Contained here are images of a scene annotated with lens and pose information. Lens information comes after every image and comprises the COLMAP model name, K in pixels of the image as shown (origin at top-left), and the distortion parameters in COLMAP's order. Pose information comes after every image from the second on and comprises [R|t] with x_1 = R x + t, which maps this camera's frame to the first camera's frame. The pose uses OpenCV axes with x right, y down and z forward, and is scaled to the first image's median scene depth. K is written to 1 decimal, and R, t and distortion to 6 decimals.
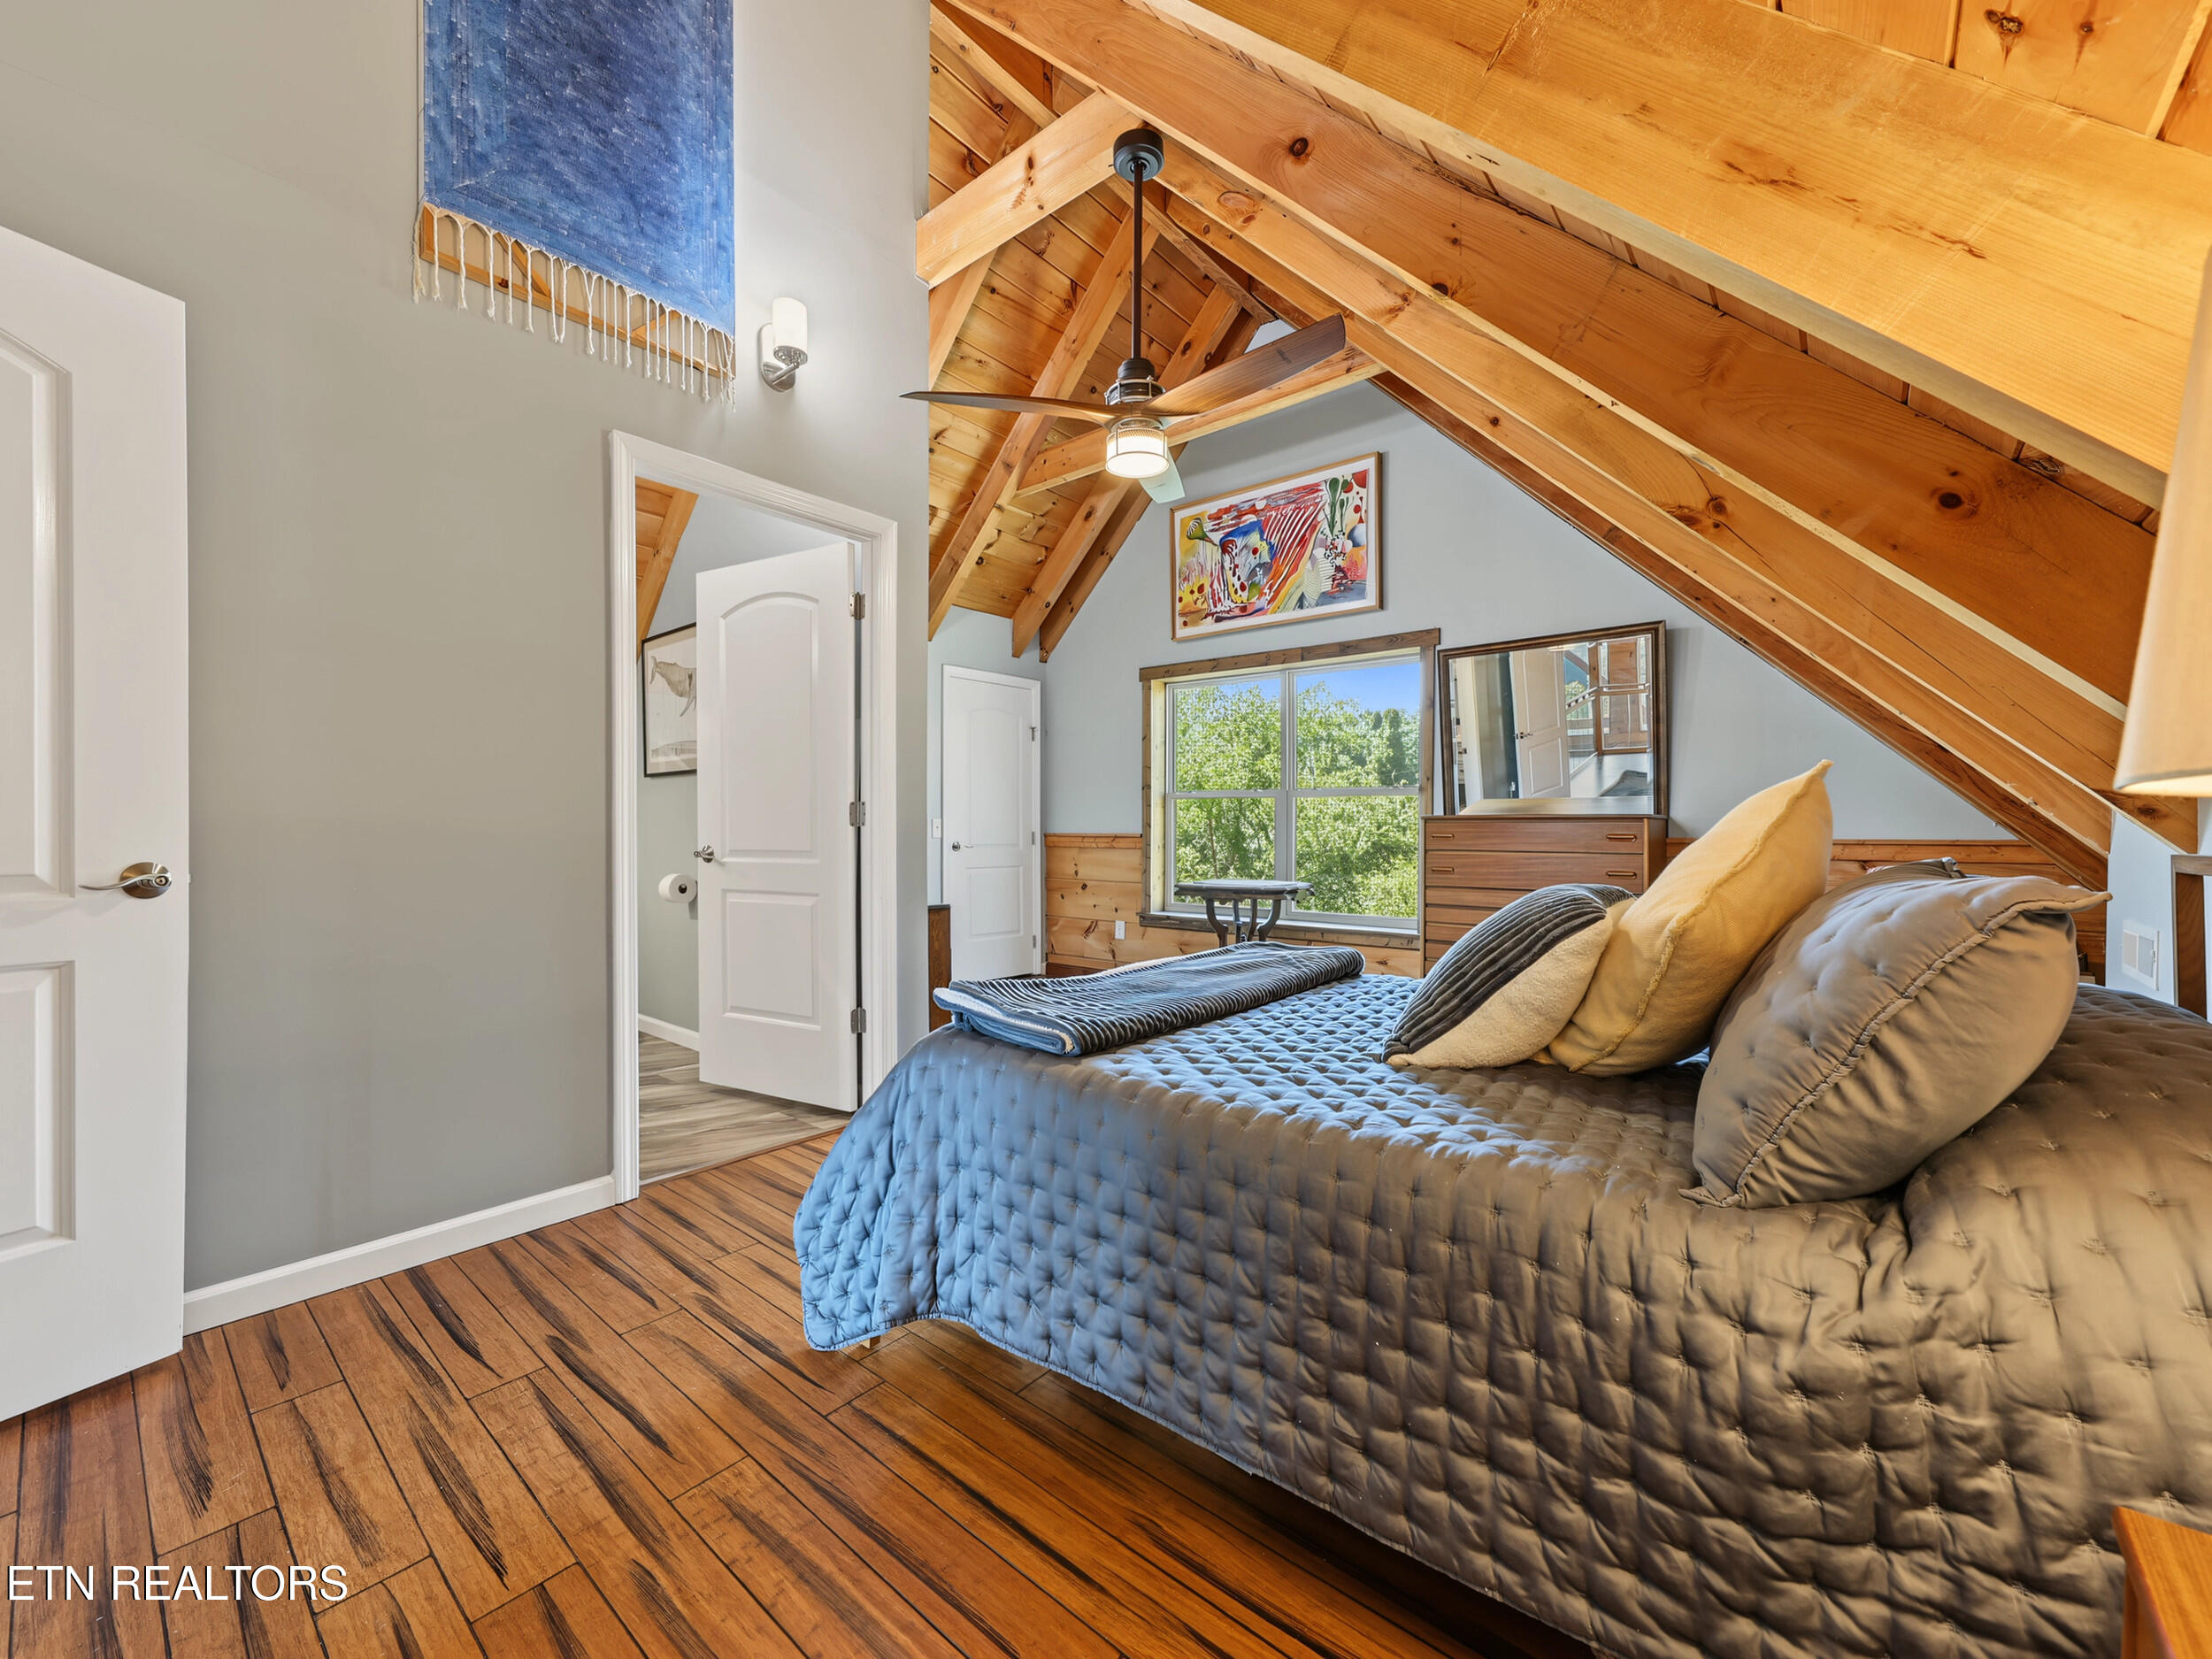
lens RADIAL K [[885.4, 0, 1086.6], [0, 885.4, 833.2], [0, 0, 1]] dist [-0.000015, 0.002416]
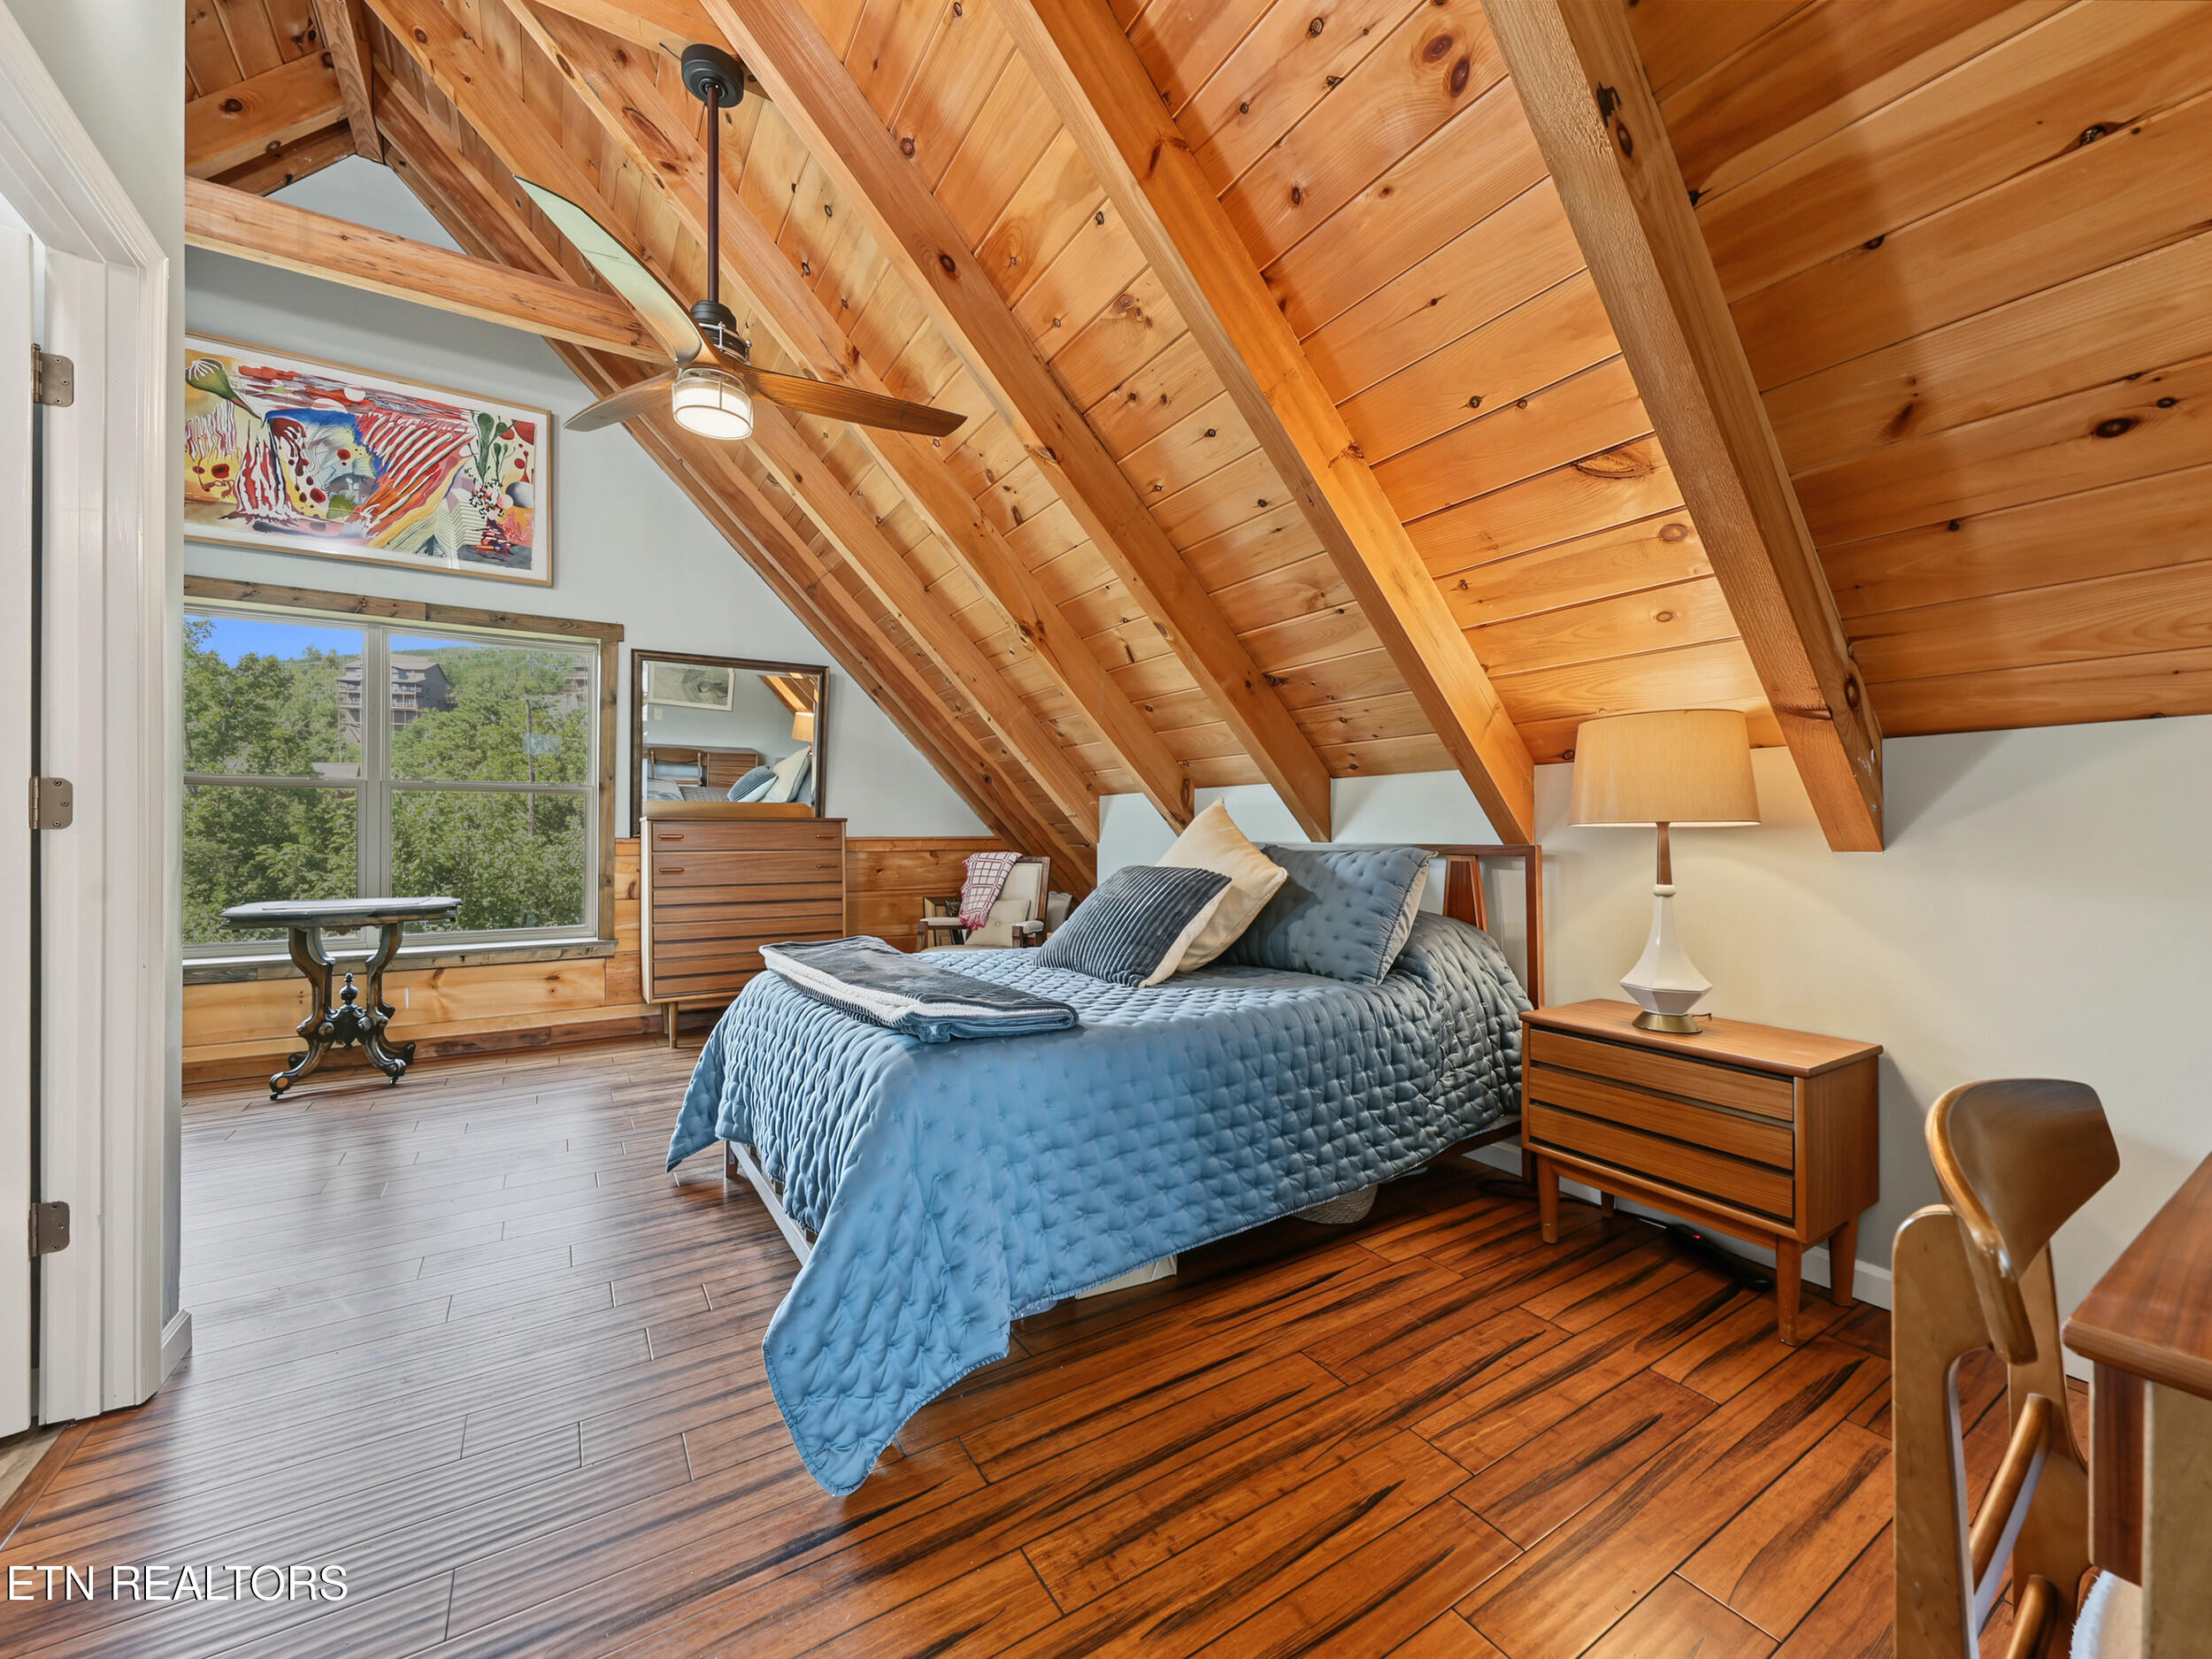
lens RADIAL K [[885.4, 0, 1097.9], [0, 885.4, 833.3], [0, 0, 1]] dist [-0.000015, 0.002416]
pose [[0.289855, -0.007174, 0.957044, -0.364619], [0.006658, 0.999963, 0.005479, -0.003392], [-0.957047, 0.004784, 0.289892, 0.203367]]
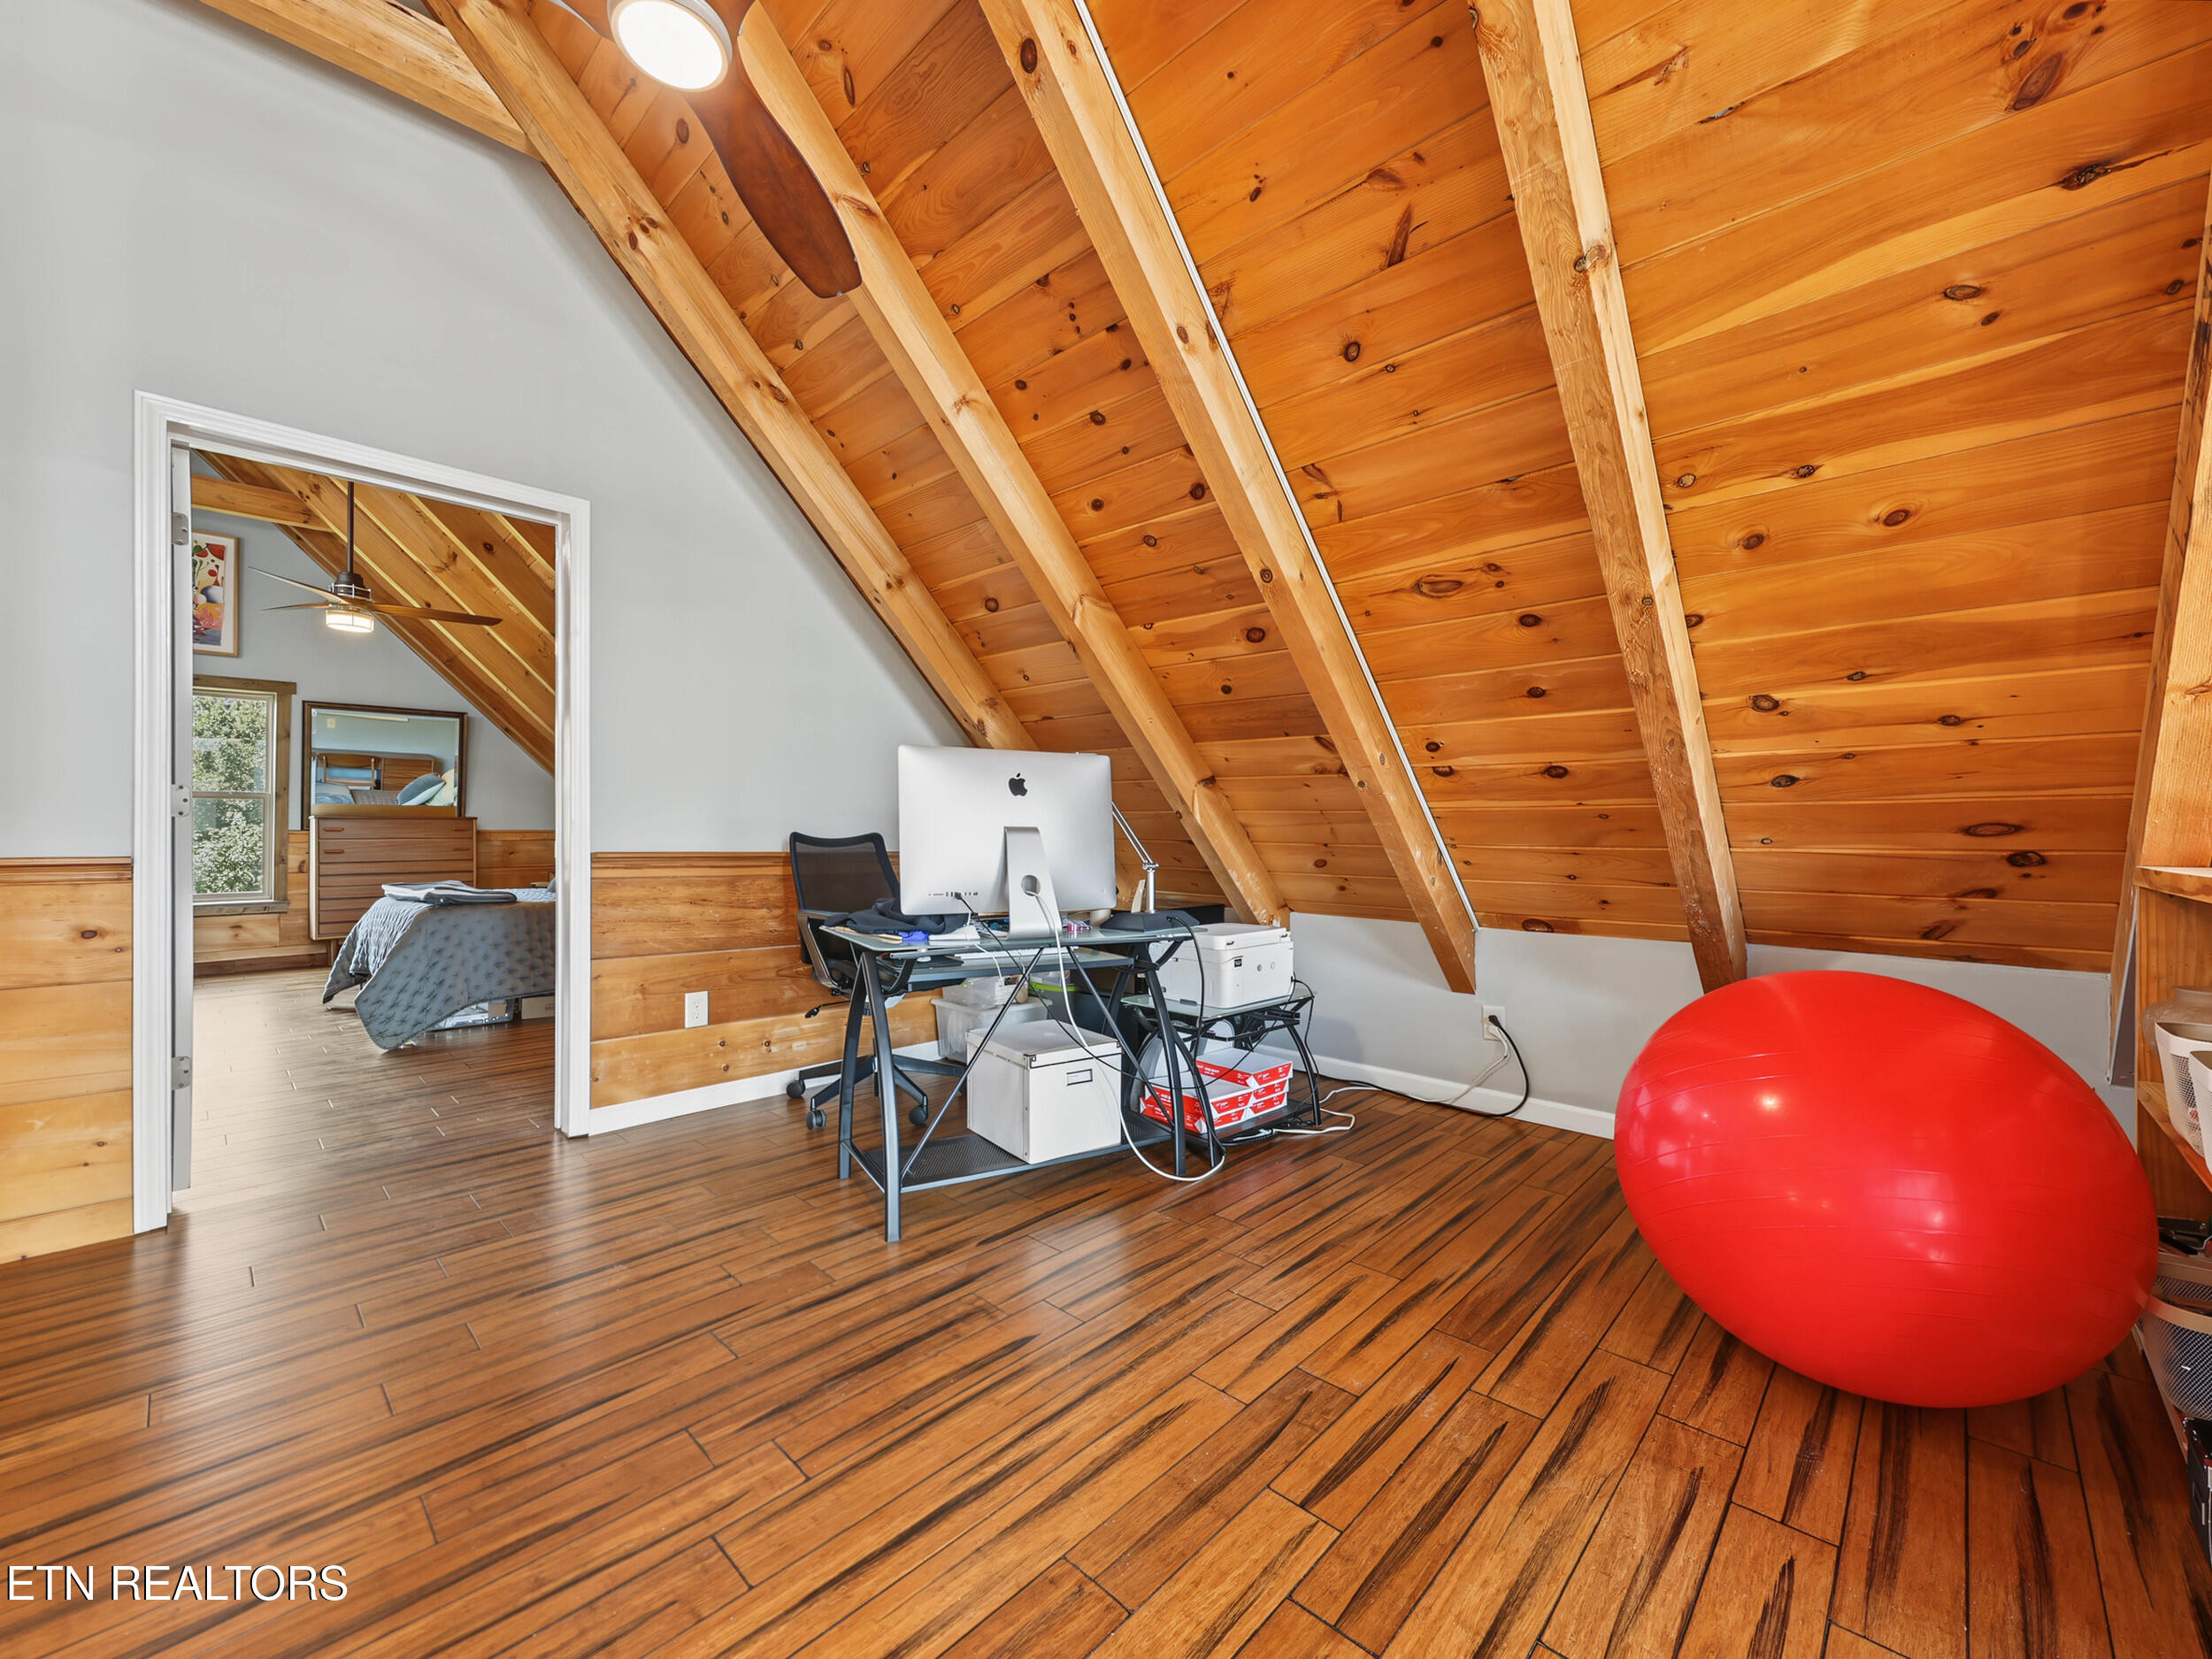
lens RADIAL K [[885.4, 0, 1098.9], [0, 885.4, 827.9], [0, 0, 1]] dist [-0.000015, 0.002416]
pose [[0.047274, -0.001843, 0.998880, -0.903677], [0.003613, 0.999992, 0.001674, 0.002150], [-0.998875, 0.003530, 0.047280, -0.329939]]
